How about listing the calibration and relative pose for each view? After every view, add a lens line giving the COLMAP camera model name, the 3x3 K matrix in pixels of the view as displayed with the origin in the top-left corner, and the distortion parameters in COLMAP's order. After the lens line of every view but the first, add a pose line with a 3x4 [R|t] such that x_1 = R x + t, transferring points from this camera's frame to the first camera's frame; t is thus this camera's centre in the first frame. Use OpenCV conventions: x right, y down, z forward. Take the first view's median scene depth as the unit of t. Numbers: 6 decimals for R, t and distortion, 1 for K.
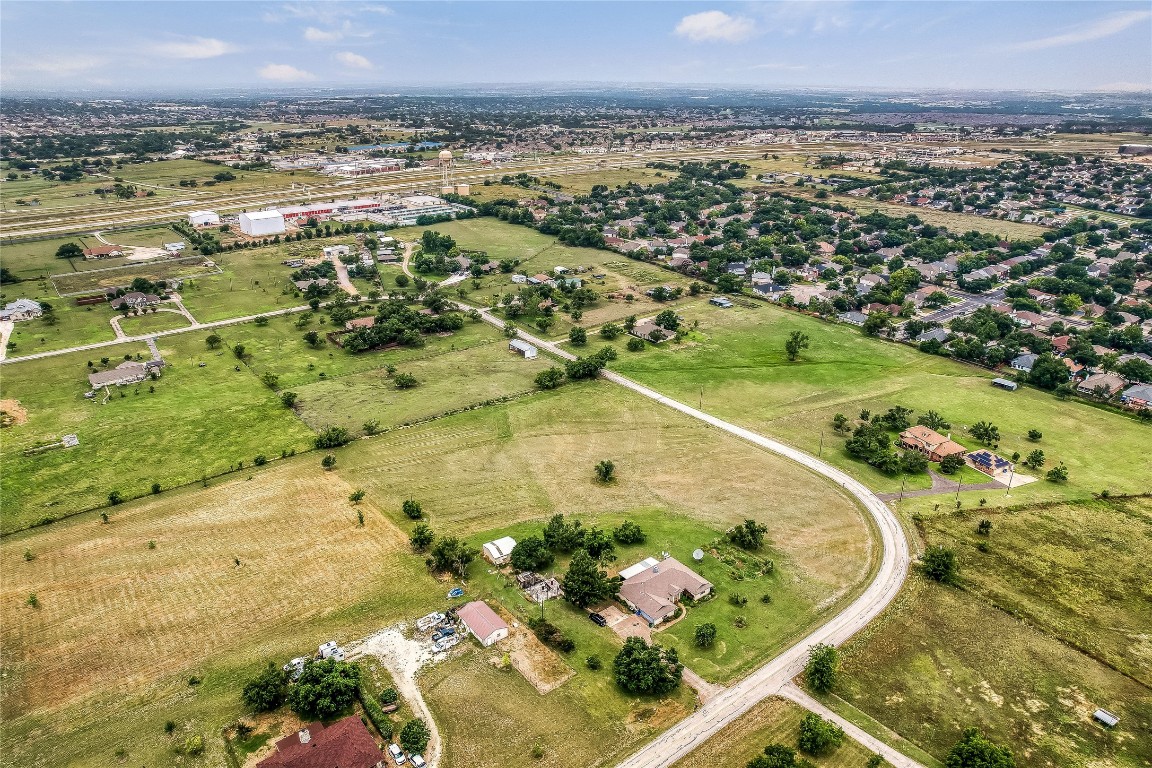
lens RADIAL K [[728.6, 0, 576.0], [0, 728.6, 384.0], [0, 0, 1]] dist [-0.080555, 0.072792]
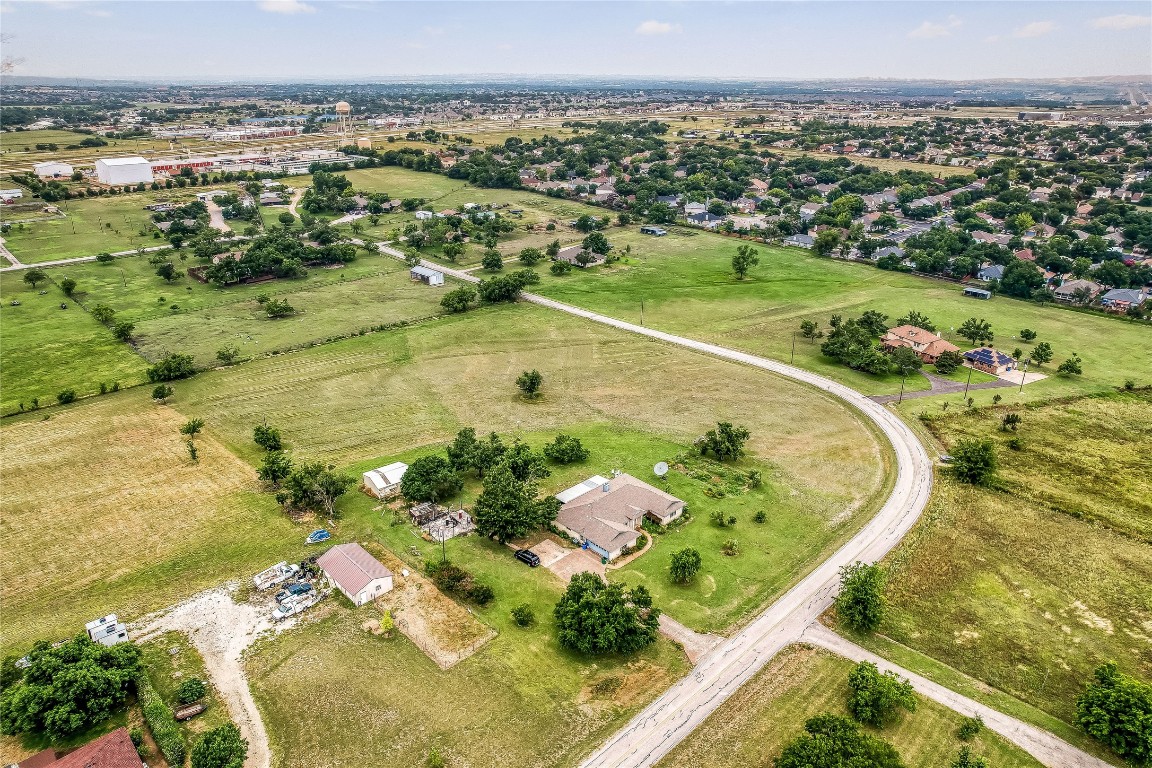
lens RADIAL K [[728.6, 0, 576.0], [0, 728.6, 384.0], [0, 0, 1]] dist [-0.080555, 0.072792]
pose [[0.993661, -0.041498, 0.104475, 0.008060], [0.040364, 0.999101, 0.012943, 0.110353], [-0.104918, -0.008644, 0.994443, 0.224401]]
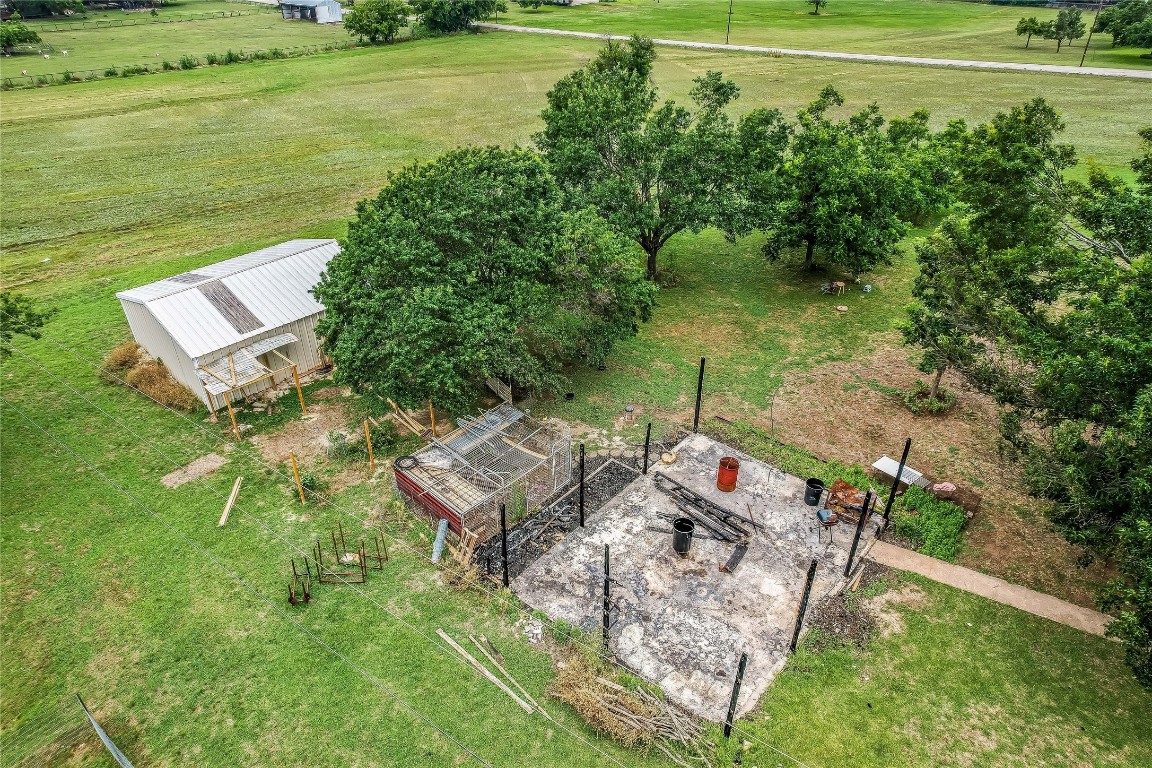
lens RADIAL K [[730.7, 0, 576.0], [0, 730.7, 384.0], [0, 0, 1]] dist [-0.004820, -0.000187]
pose [[0.967926, -0.137195, 0.210467, -0.060286], [0.098018, 0.977562, 0.186455, 0.183619], [-0.231325, -0.159845, 0.959655, 0.694750]]
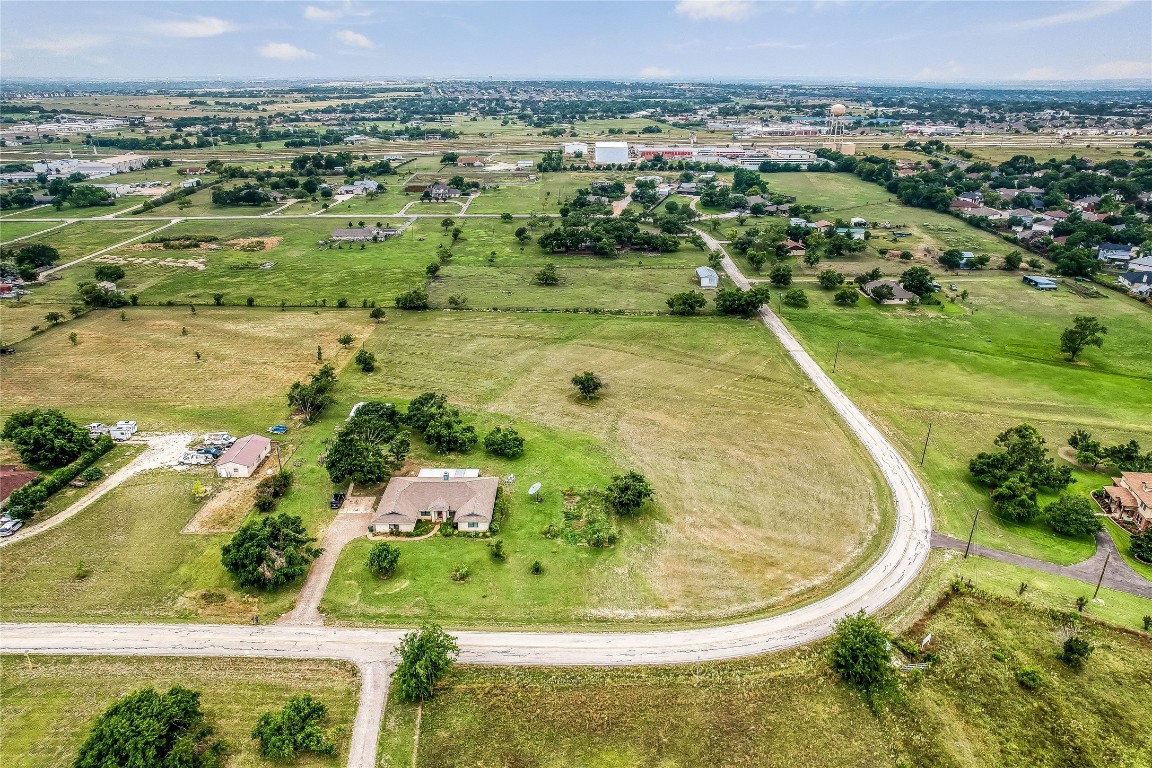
lens RADIAL K [[731.0, 0, 576.0], [0, 731.0, 384.0], [0, 0, 1]] dist [-0.075766, 0.061750]
pose [[0.796756, 0.241184, -0.554085, 0.458098], [-0.236377, 0.968233, 0.081553, 0.057324], [0.556153, 0.065996, 0.828456, 0.350268]]
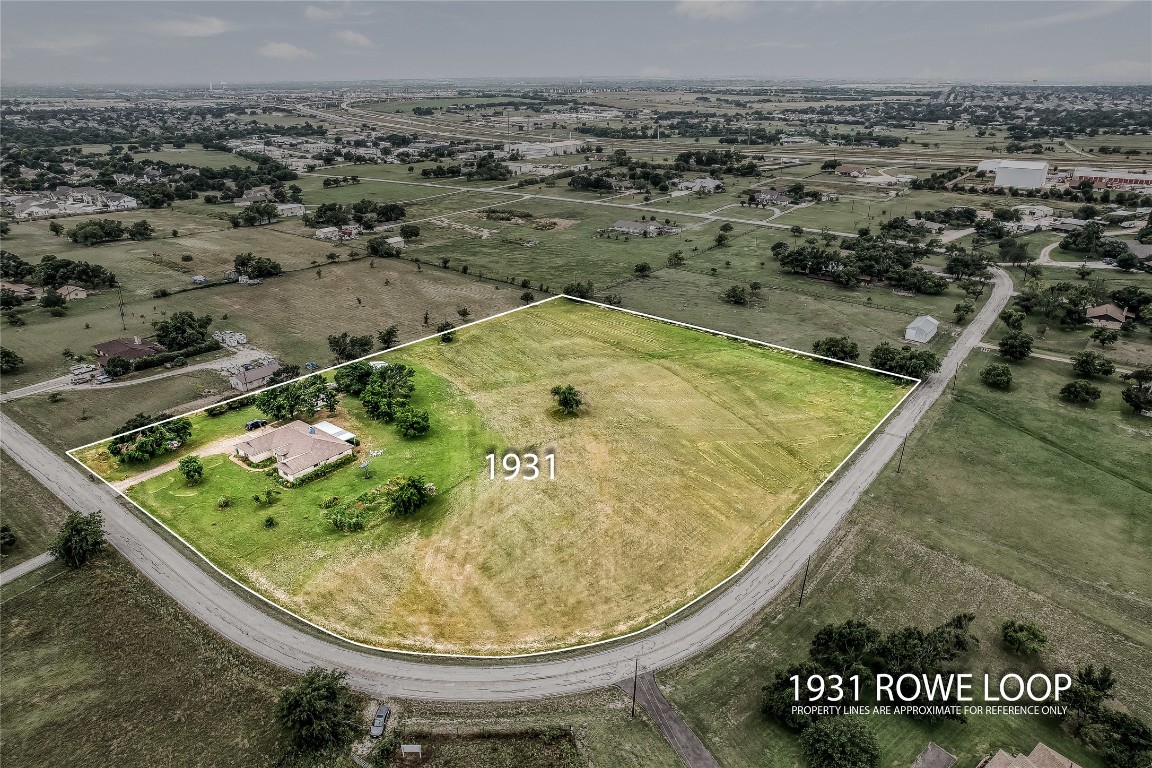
lens RADIAL K [[731.0, 0, 576.0], [0, 731.0, 384.0], [0, 0, 1]] dist [-0.075766, 0.061750]
pose [[0.260422, 0.380943, -0.887166, 0.696266], [-0.371633, 0.887625, 0.272049, -0.100764], [0.891106, 0.258853, 0.372728, 0.723795]]
